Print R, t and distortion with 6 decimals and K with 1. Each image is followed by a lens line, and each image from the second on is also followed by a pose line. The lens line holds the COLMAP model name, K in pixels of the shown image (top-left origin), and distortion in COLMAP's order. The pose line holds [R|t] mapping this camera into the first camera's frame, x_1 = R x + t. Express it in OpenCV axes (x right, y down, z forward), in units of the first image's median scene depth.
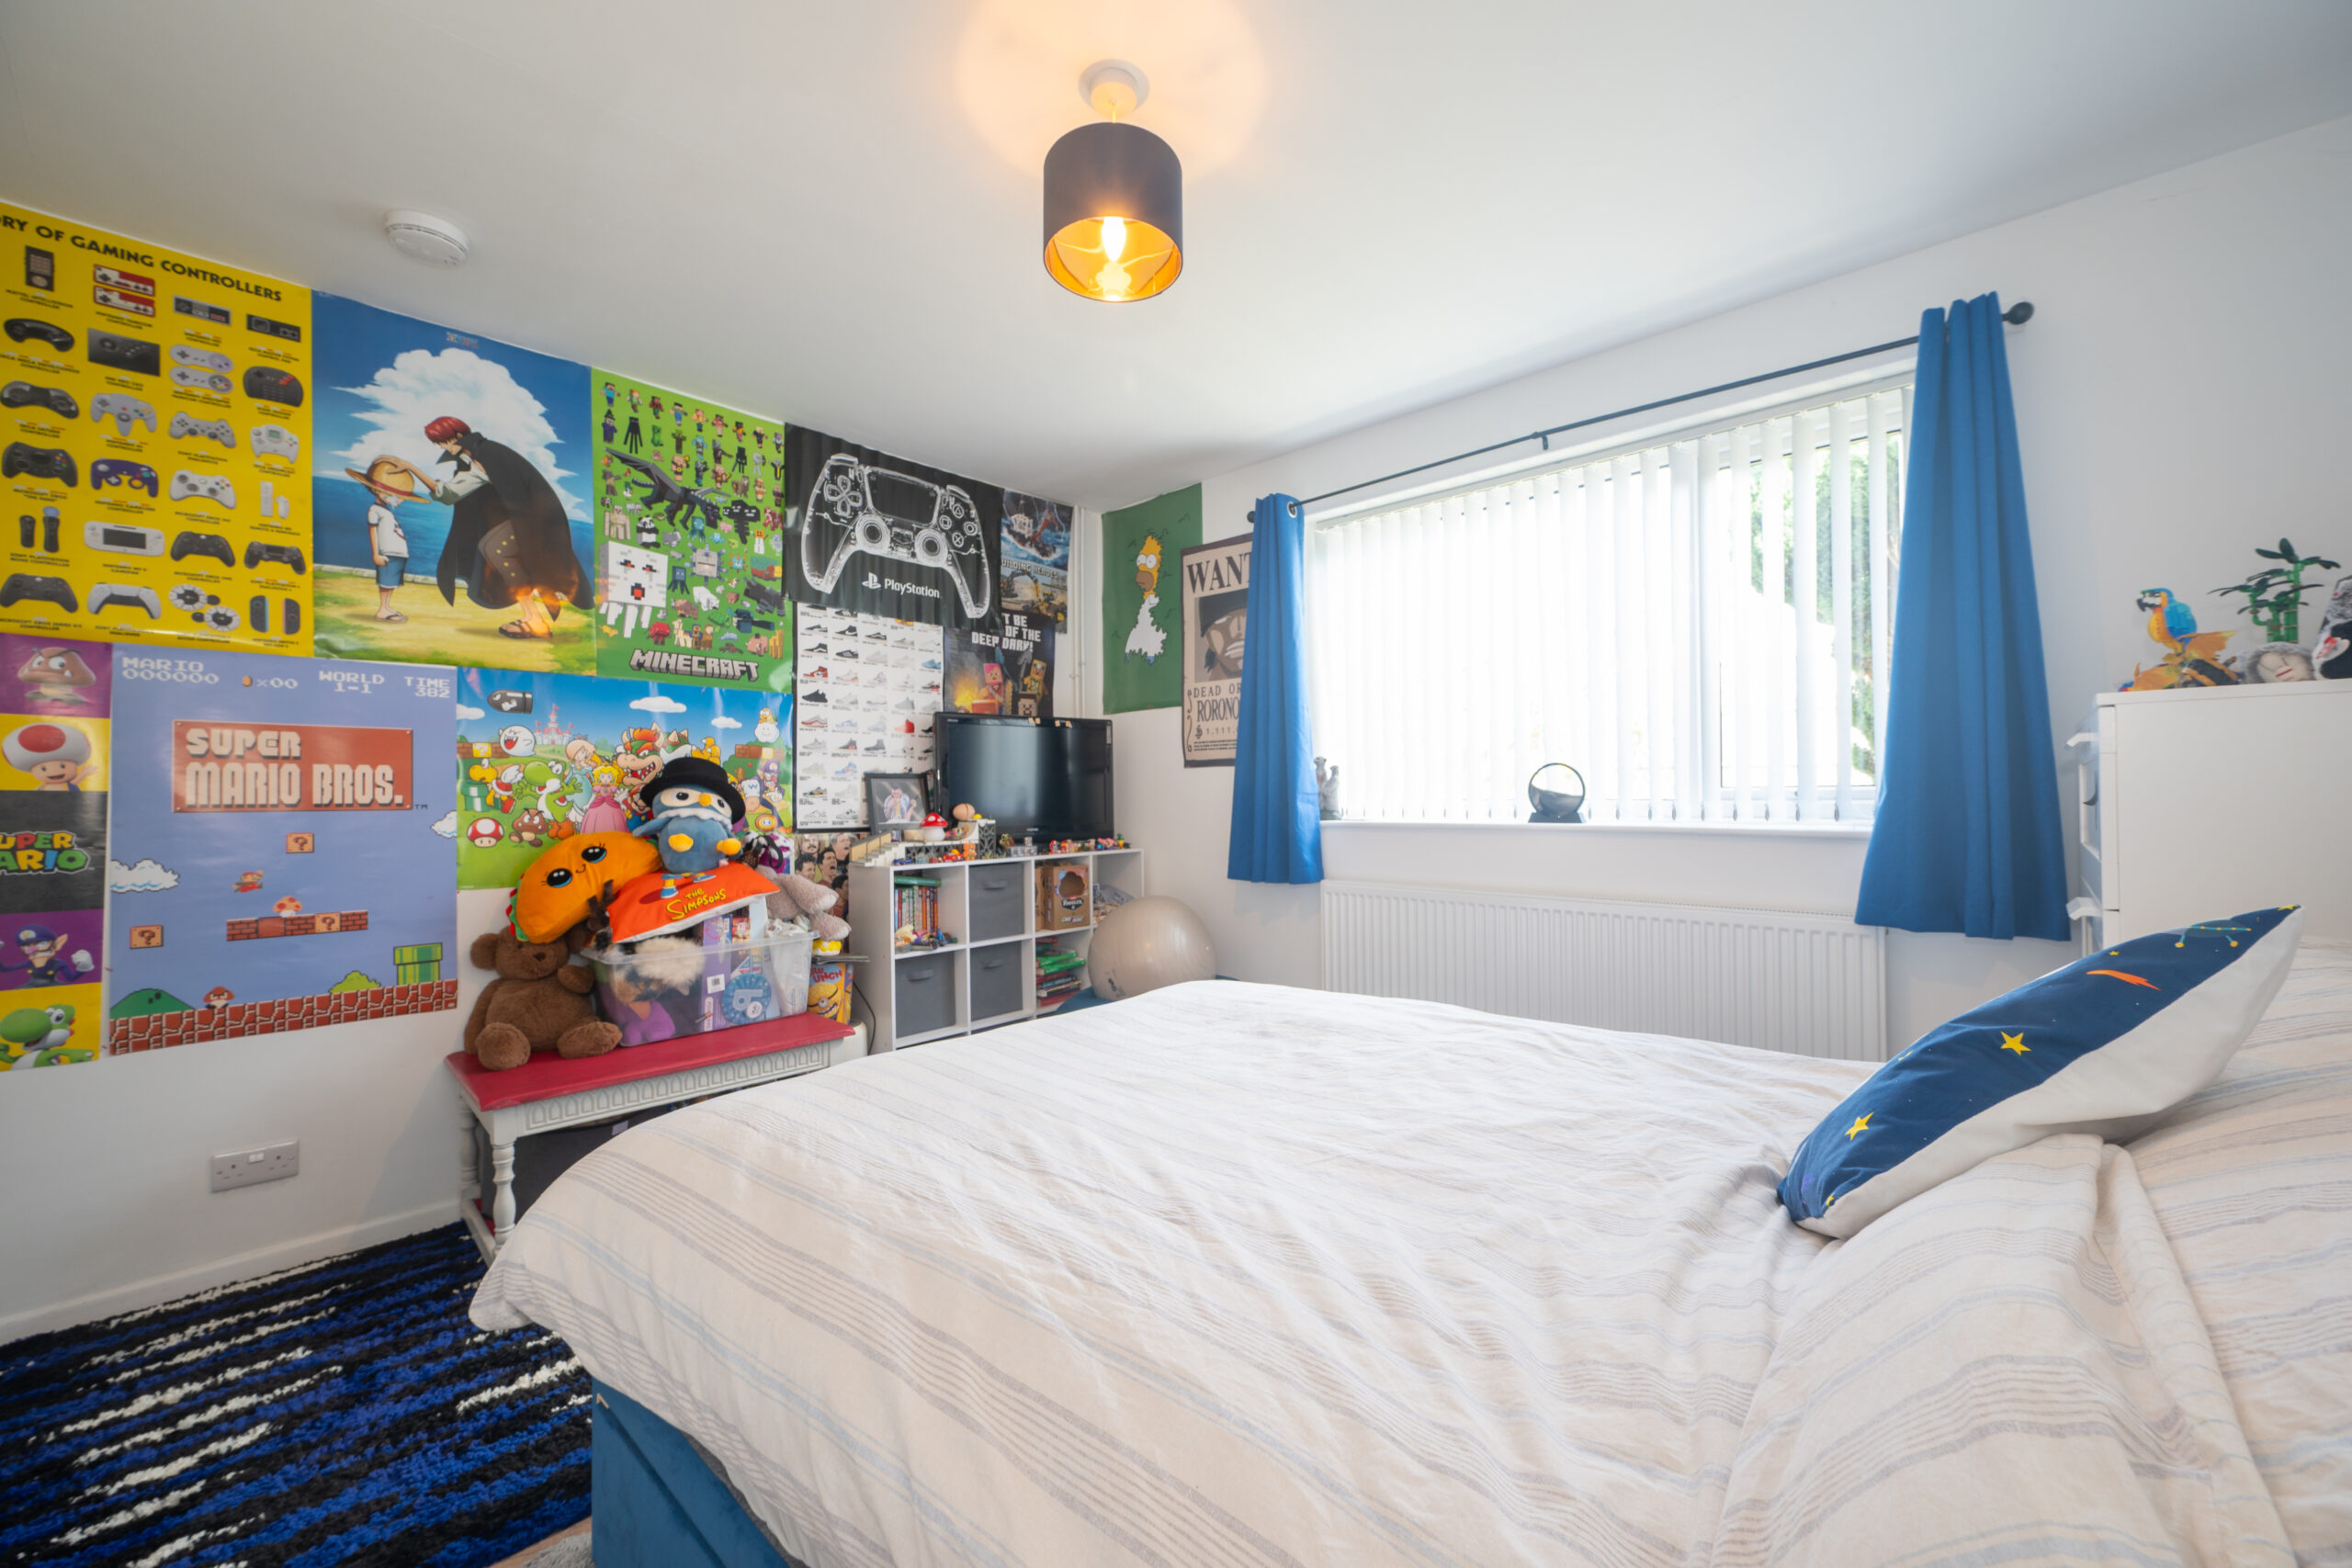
lens RADIAL K [[909.8, 0, 1179.3], [0, 909.8, 790.2], [0, 0, 1]] dist [0.009585, -0.000349]
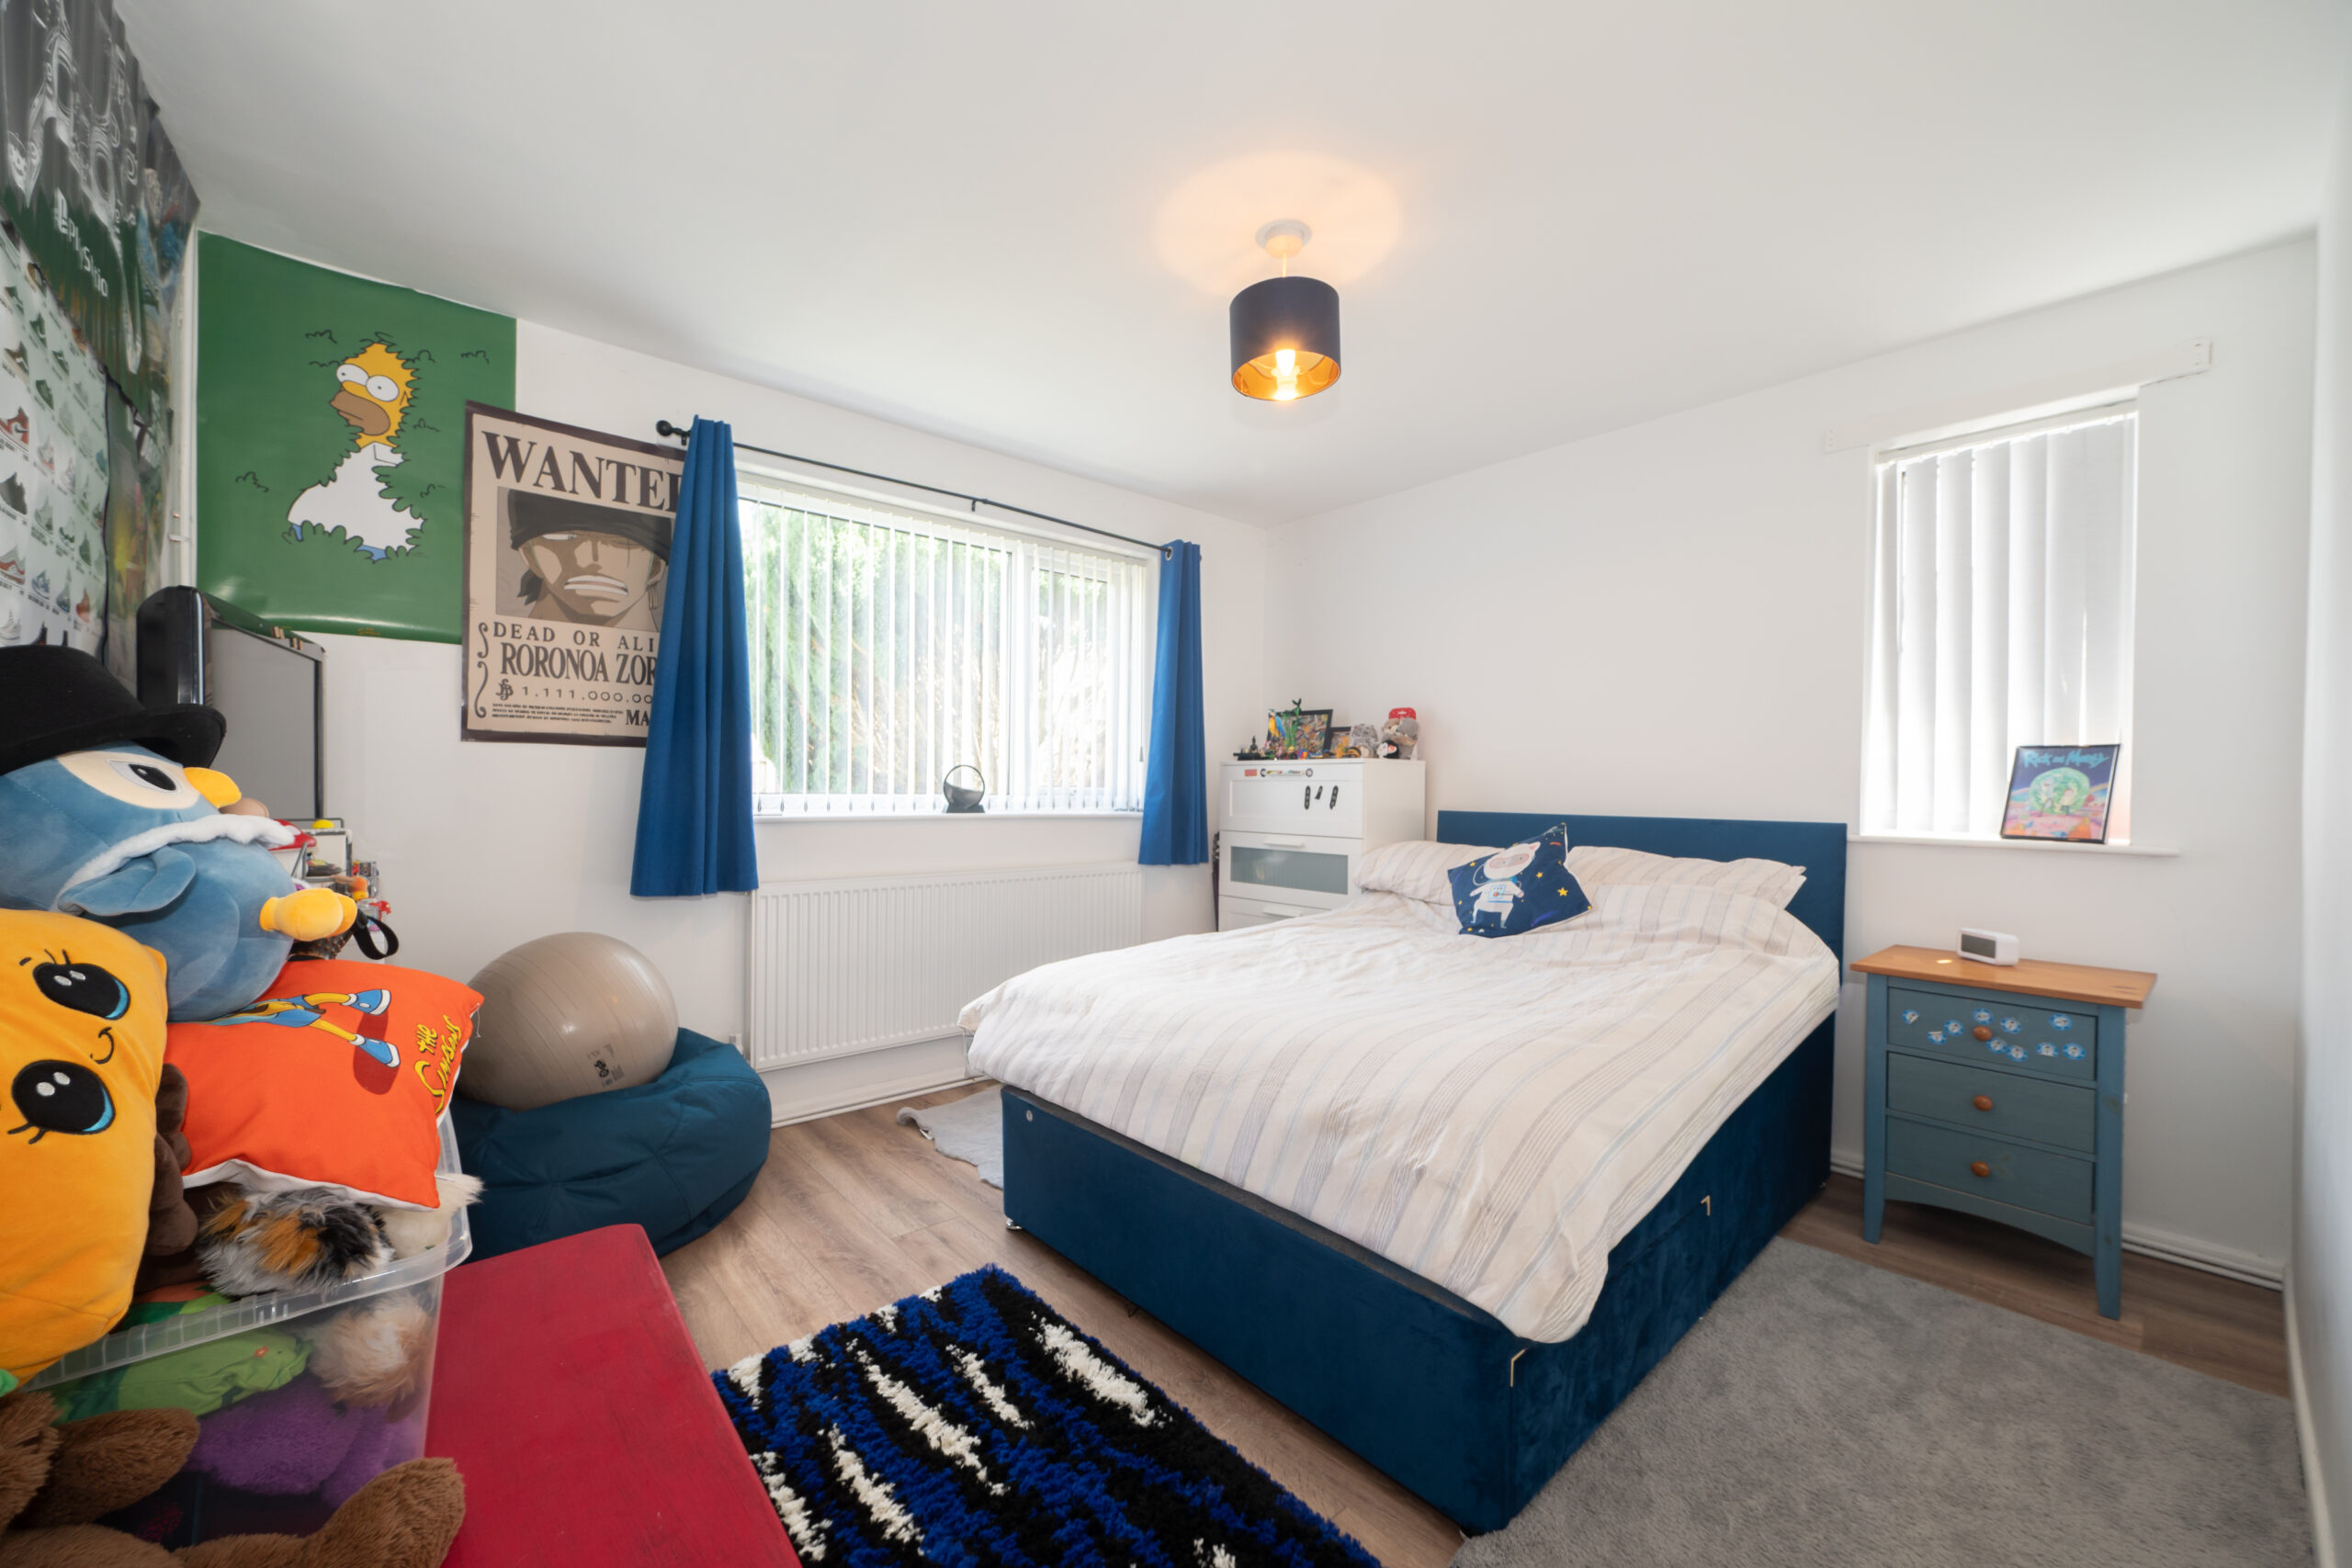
lens RADIAL K [[909.8, 0, 1181.9], [0, 909.8, 790.1], [0, 0, 1]] dist [0.009585, -0.000349]
pose [[0.104444, 0.000857, 0.994530, -0.603594], [-0.024392, 0.999701, 0.001700, -0.003678], [-0.994232, -0.024436, 0.104434, 0.439349]]
